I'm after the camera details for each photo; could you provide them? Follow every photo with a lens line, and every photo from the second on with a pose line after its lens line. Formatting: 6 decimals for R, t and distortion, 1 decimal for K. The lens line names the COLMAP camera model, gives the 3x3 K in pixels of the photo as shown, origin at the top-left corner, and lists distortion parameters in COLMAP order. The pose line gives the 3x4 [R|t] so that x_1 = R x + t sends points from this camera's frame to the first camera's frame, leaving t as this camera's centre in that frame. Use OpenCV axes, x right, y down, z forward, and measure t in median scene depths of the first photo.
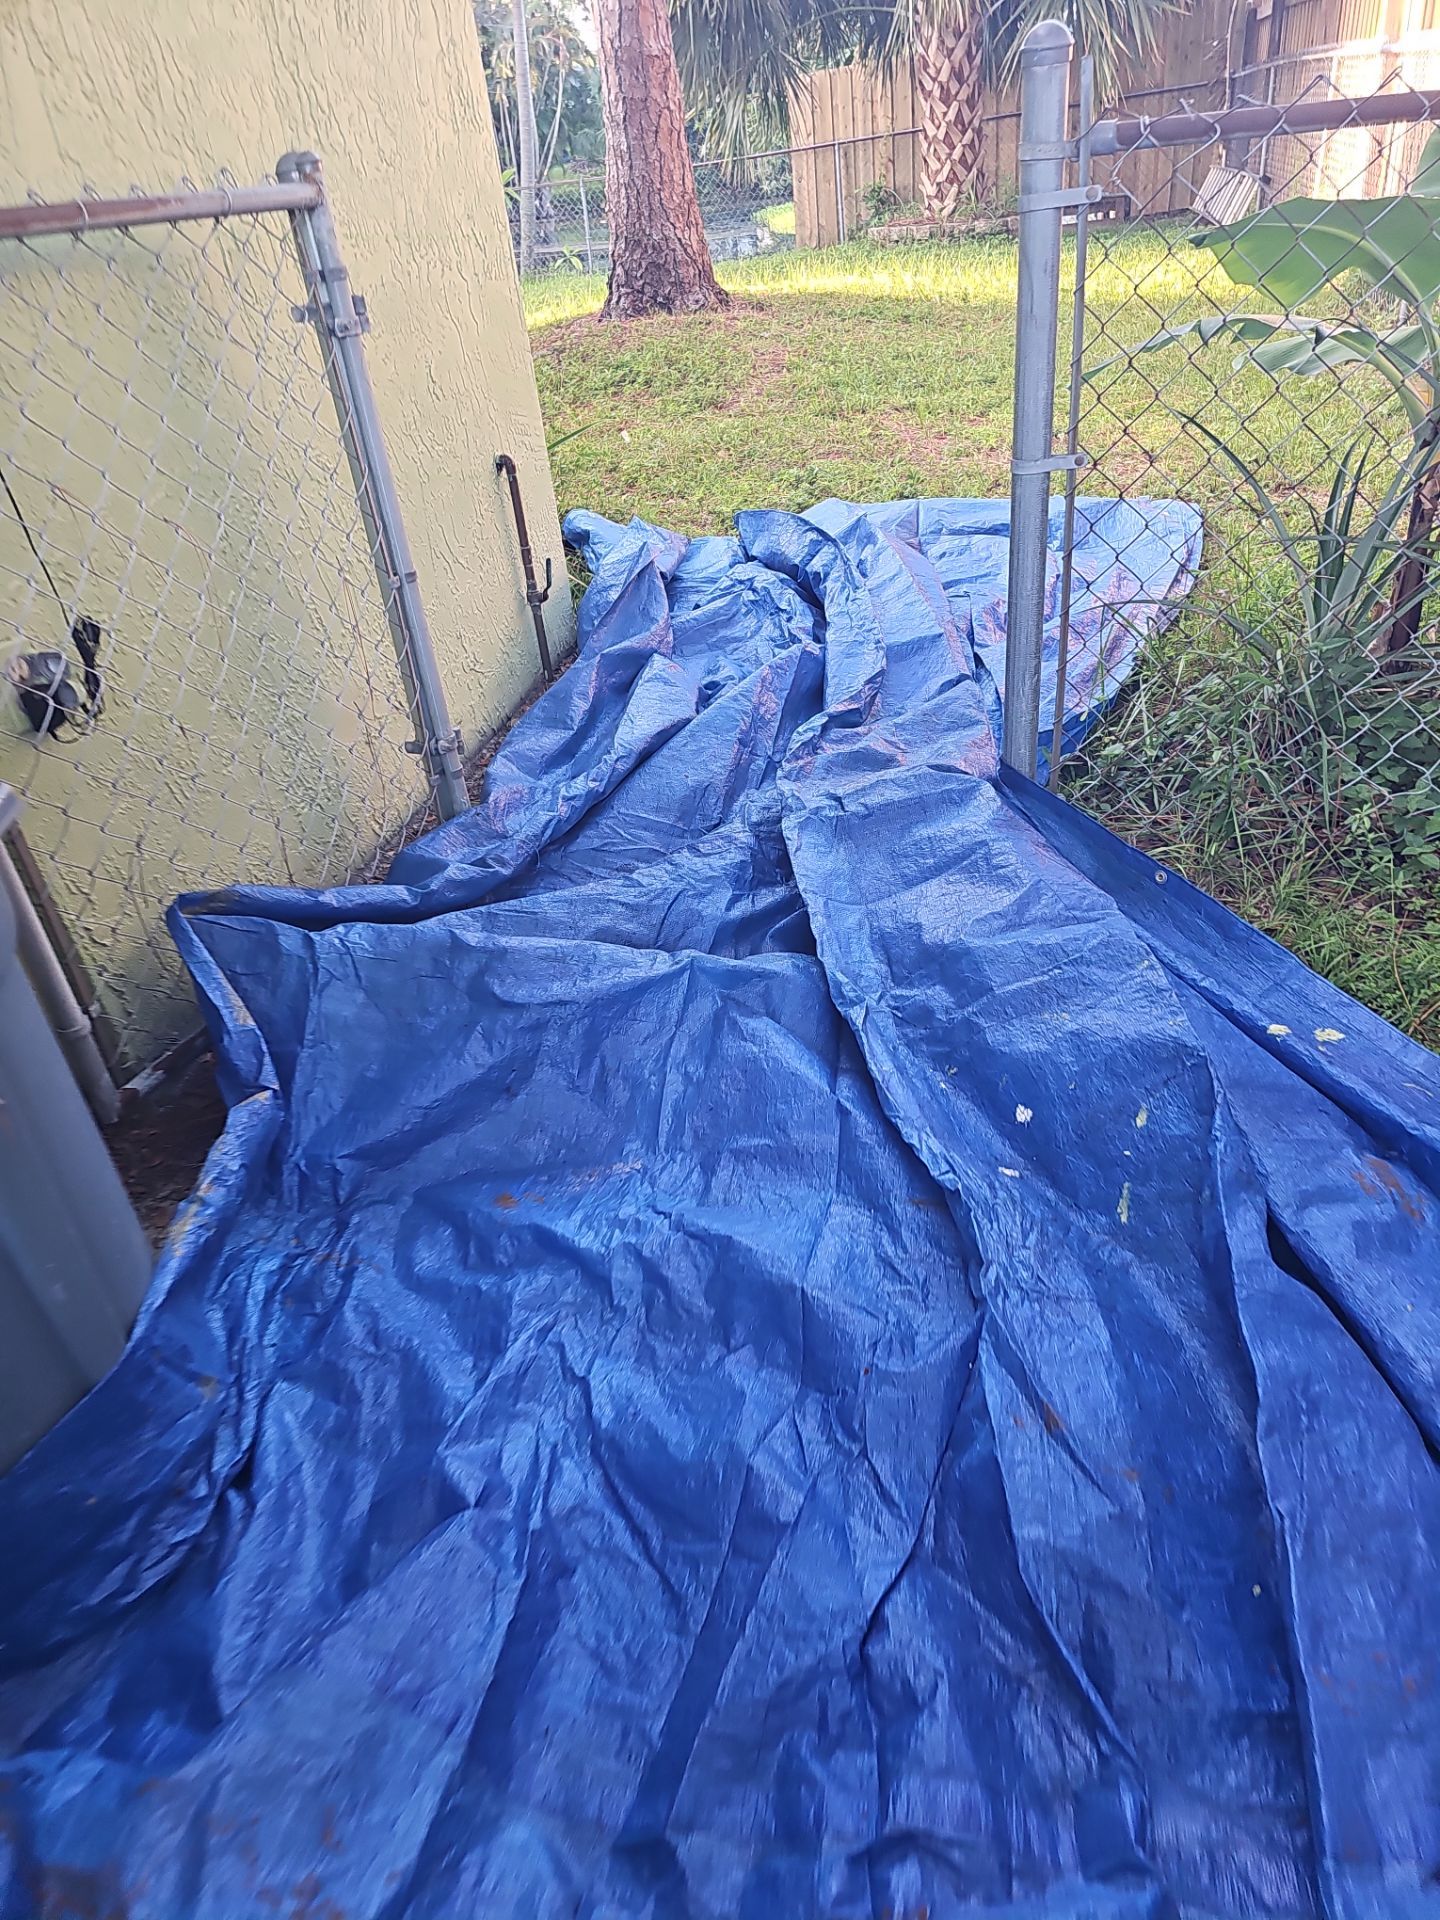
lens RADIAL K [[1244.6, 0, 684.7], [0, 1244.6, 955.7], [0, 0, 1]] dist [0.047848, -0.036812]
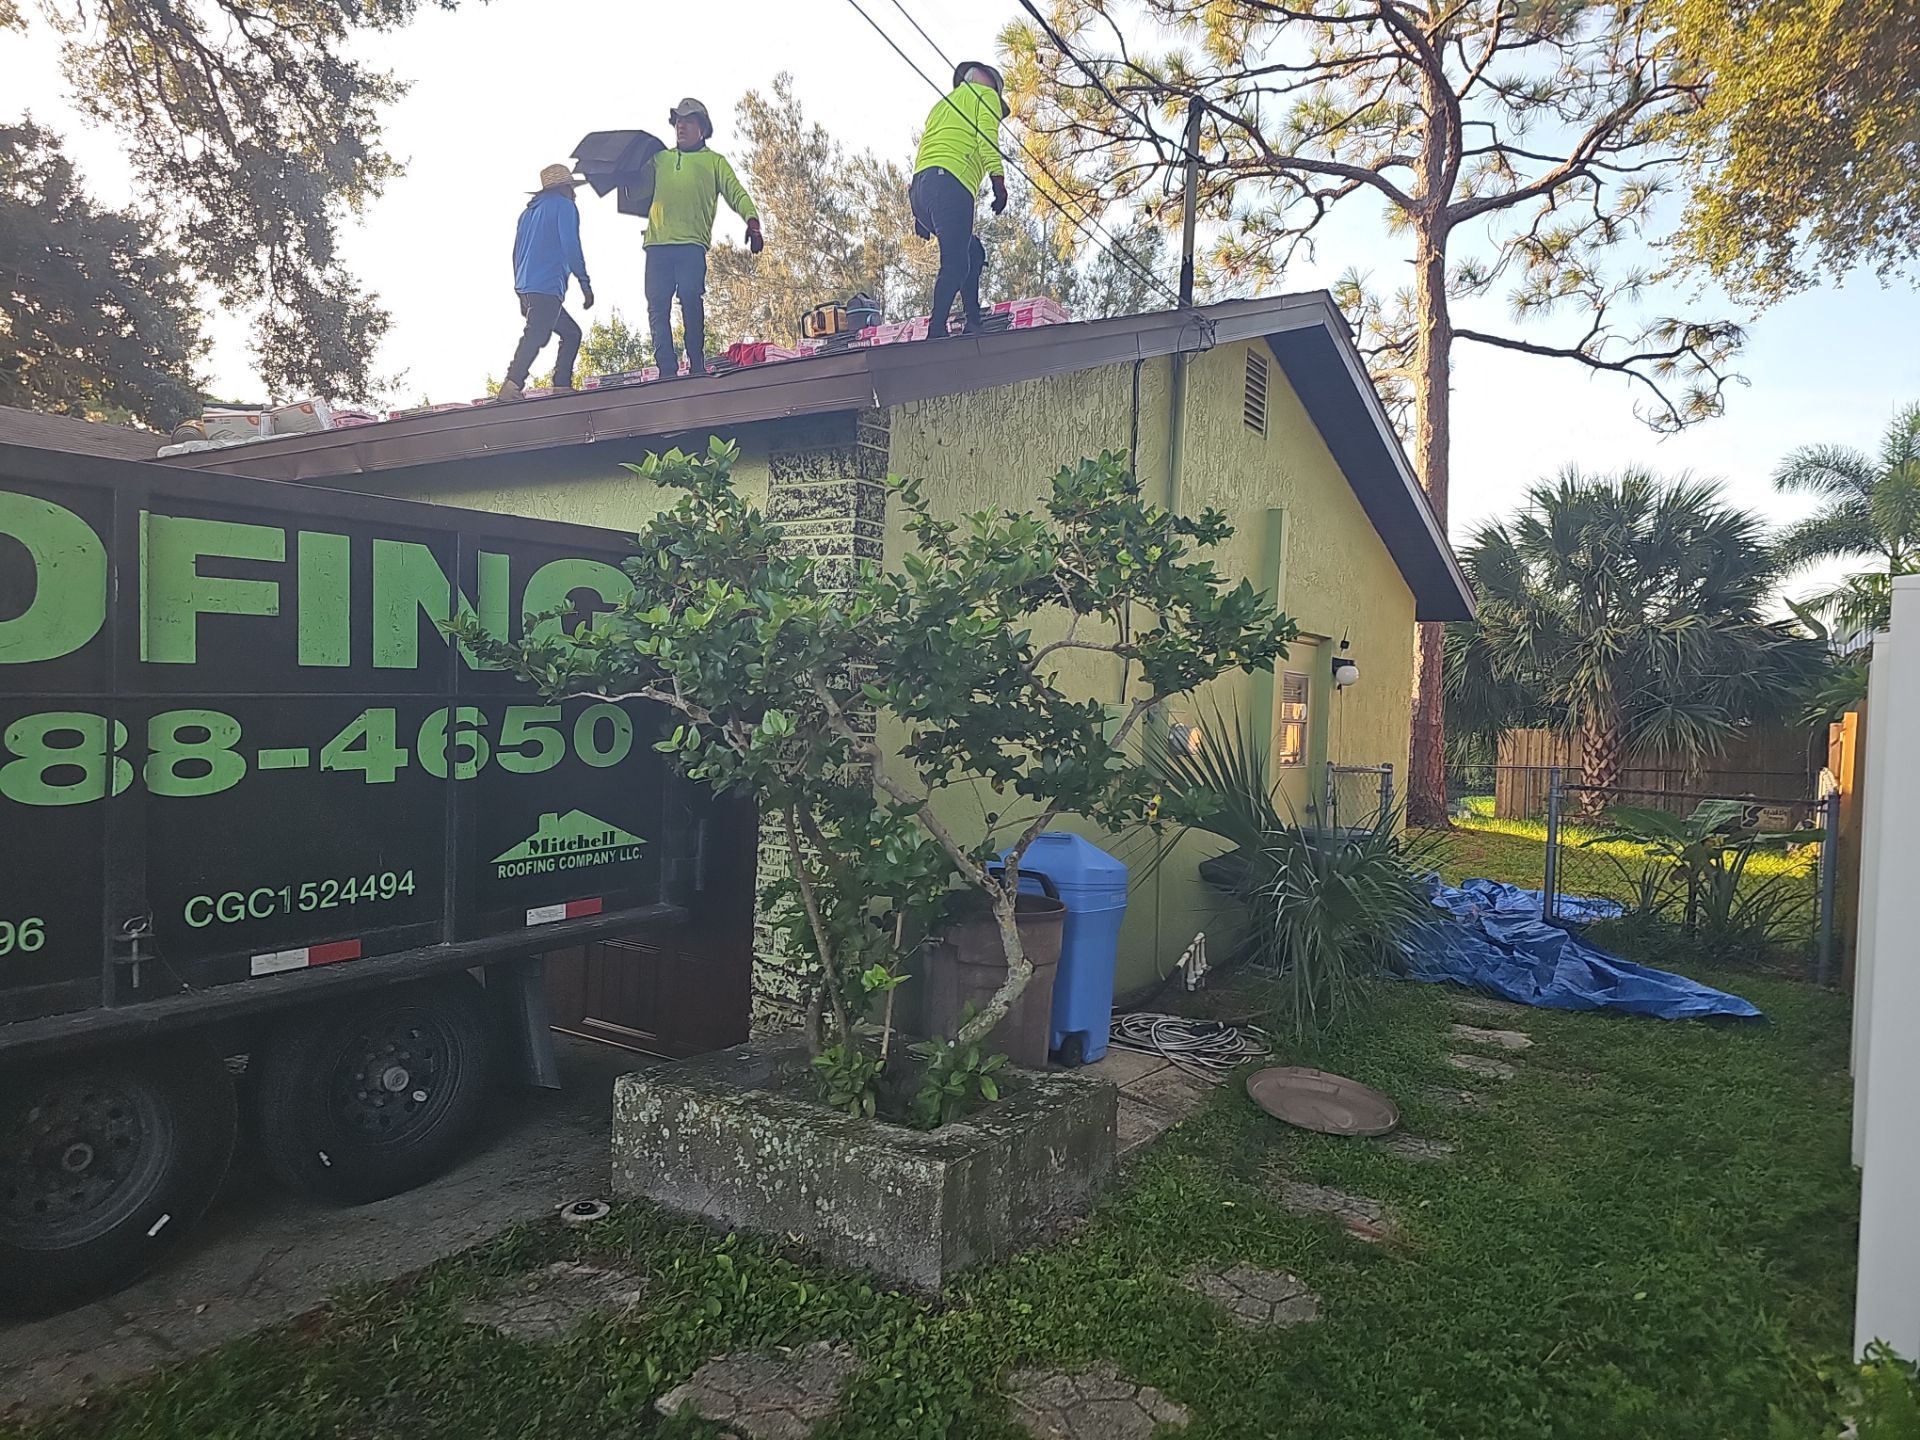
lens RADIAL K [[1244.6, 0, 937.7], [0, 1244.6, 757.2], [0, 0, 1]] dist [0.047848, -0.036812]
pose [[0.929170, 0.153147, -0.336436, -0.051088], [-0.302330, 0.838534, -0.453274, 0.353548], [0.212696, 0.522883, 0.825441, -0.578000]]
